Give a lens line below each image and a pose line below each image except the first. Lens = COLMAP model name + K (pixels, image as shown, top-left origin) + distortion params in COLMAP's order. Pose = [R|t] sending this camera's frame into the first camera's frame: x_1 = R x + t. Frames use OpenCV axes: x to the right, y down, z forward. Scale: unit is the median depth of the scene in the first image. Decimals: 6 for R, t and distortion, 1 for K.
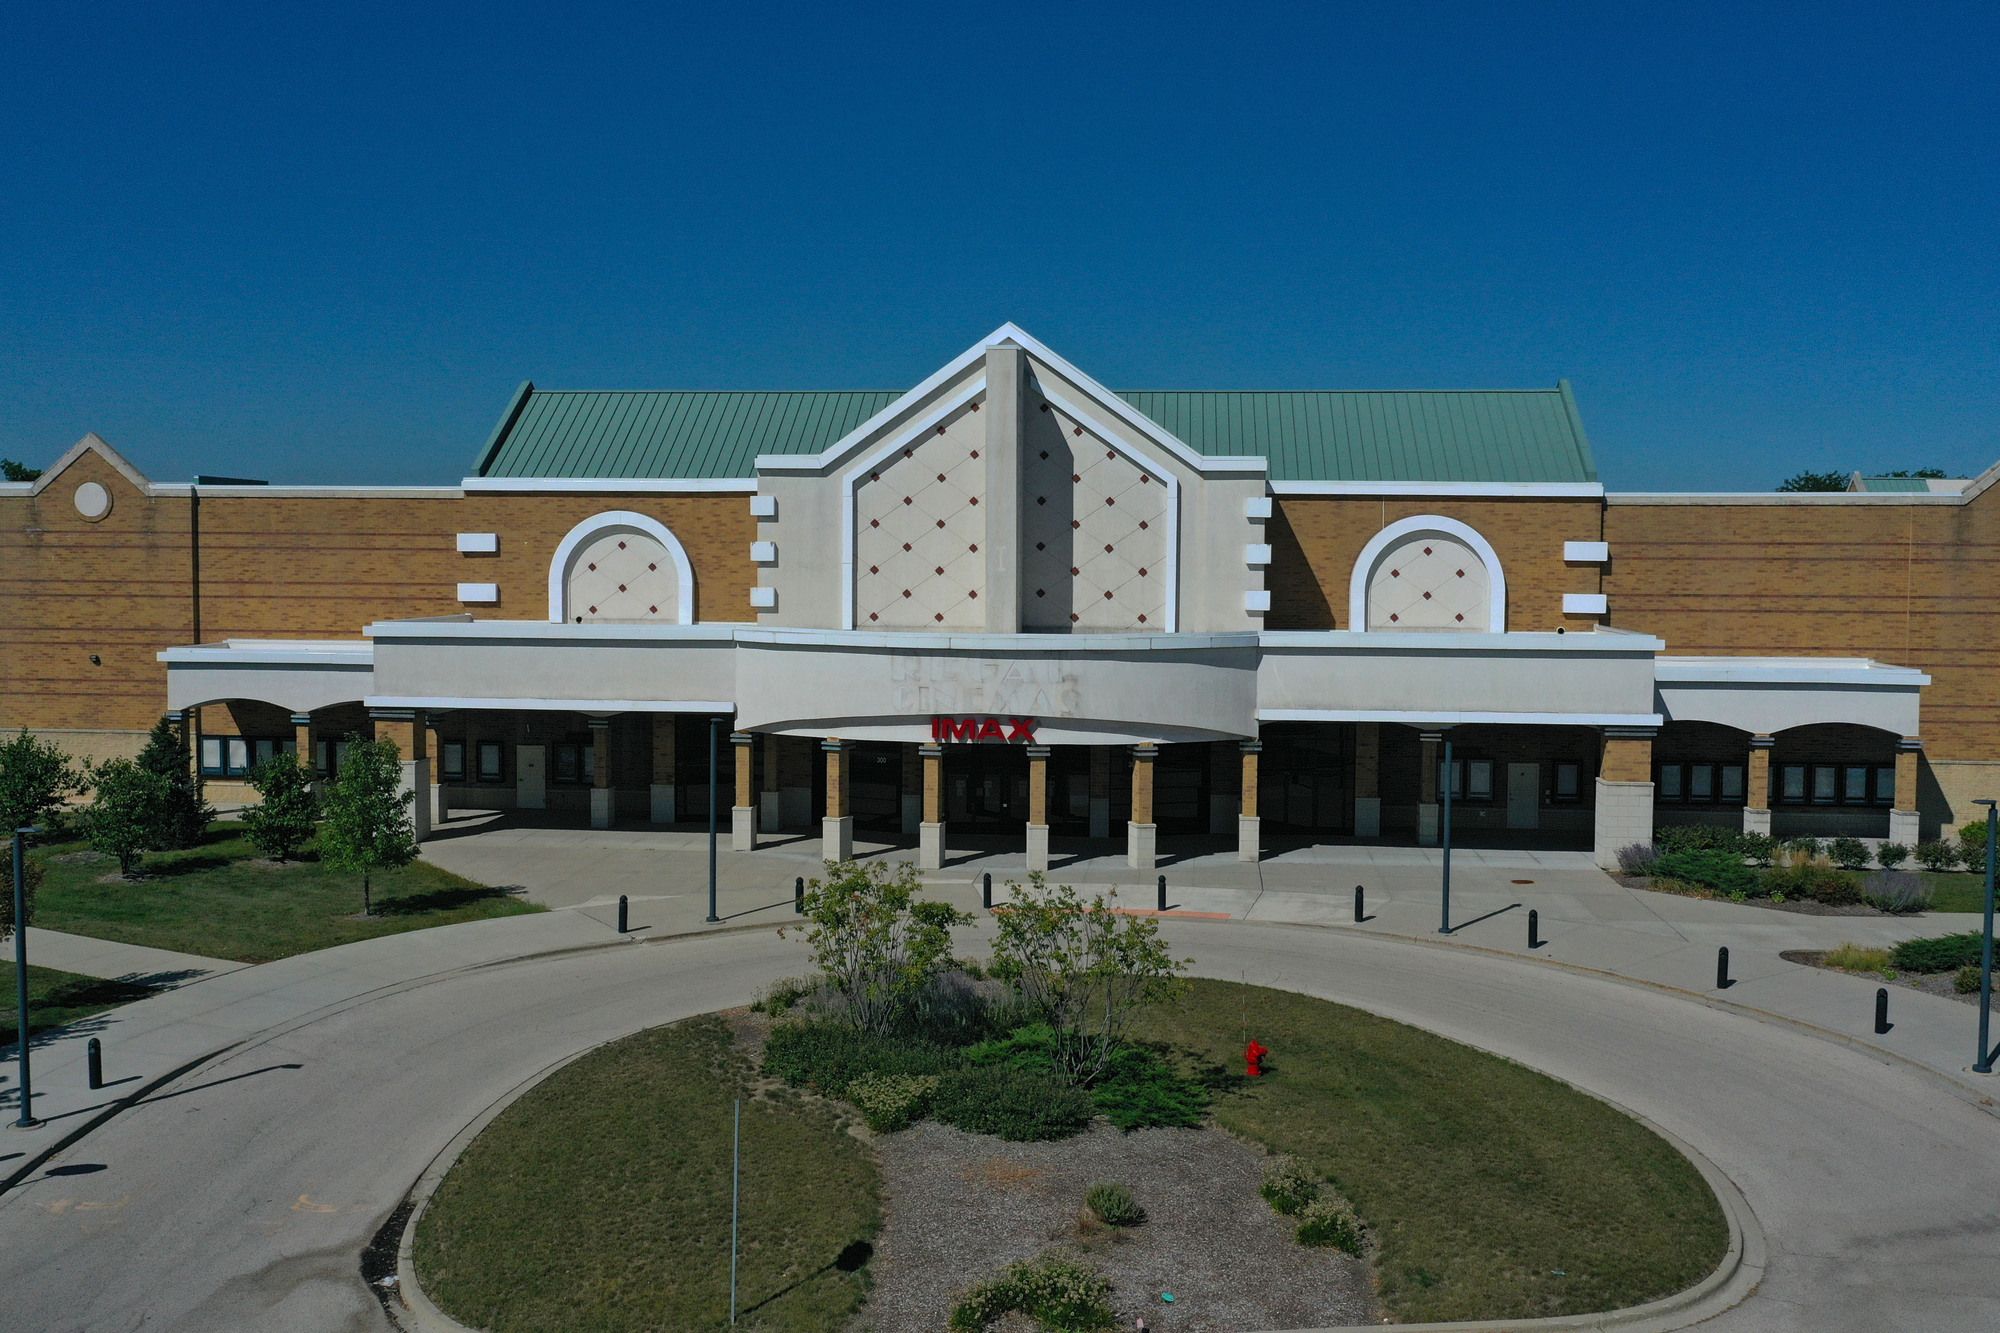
lens RADIAL K [[1670.8, 0, 1091.5], [0, 1670.8, 687.8], [0, 0, 1]] dist [-0.007708, -0.003334]
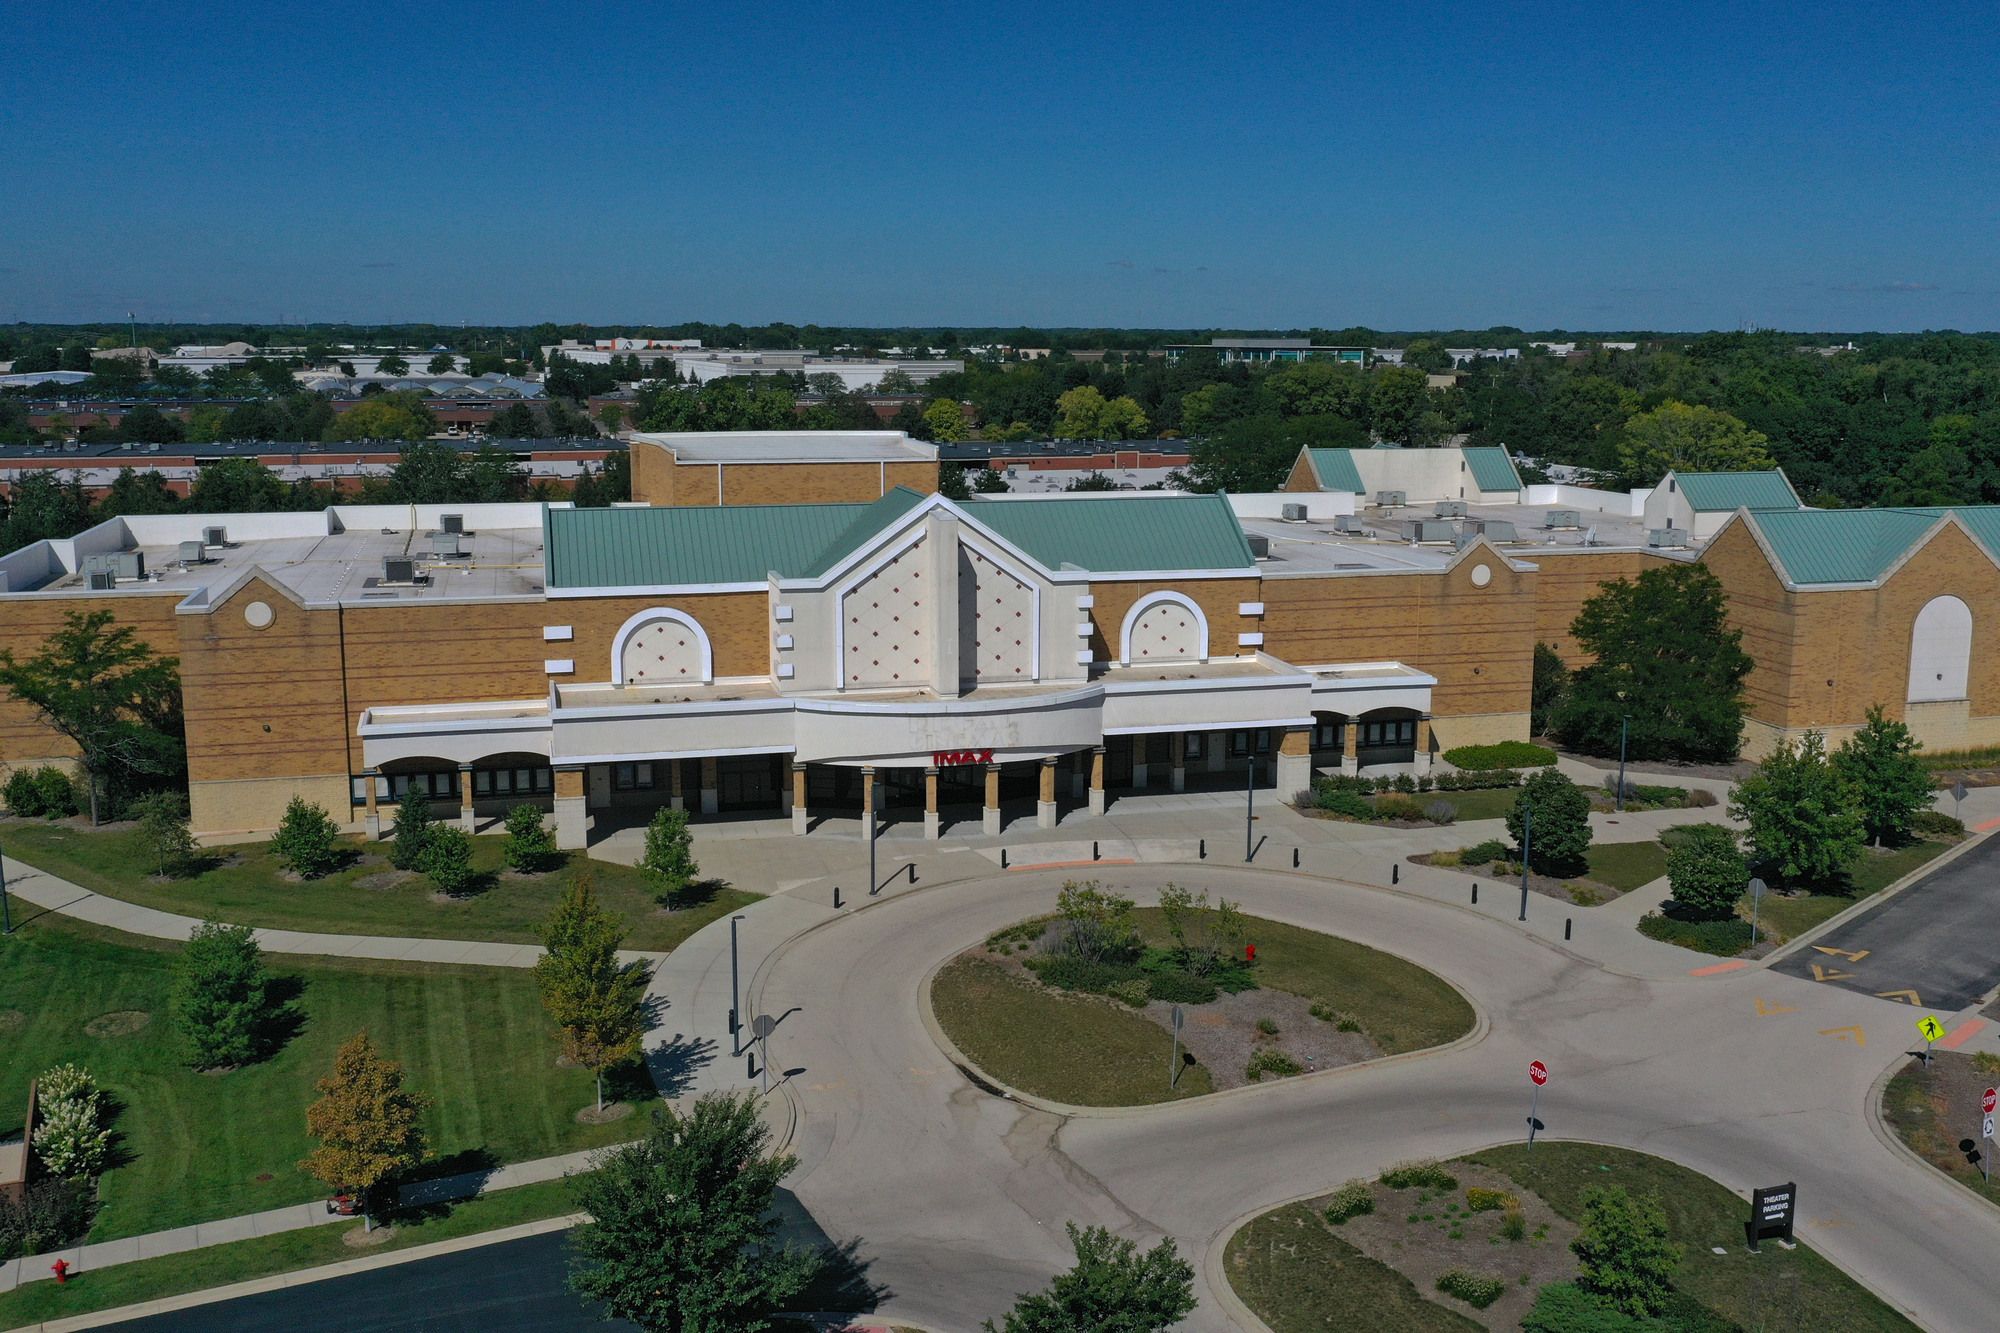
lens RADIAL K [[1590.0, 0, 1000.0], [0, 1590.0, 666.5], [0, 0, 1]] dist [-0.001042, -0.000274]
pose [[0.950559, -0.059415, 0.304808, -0.445600], [0.025871, 0.993266, 0.112931, -0.213806], [-0.309465, -0.099462, 0.945695, -0.457279]]
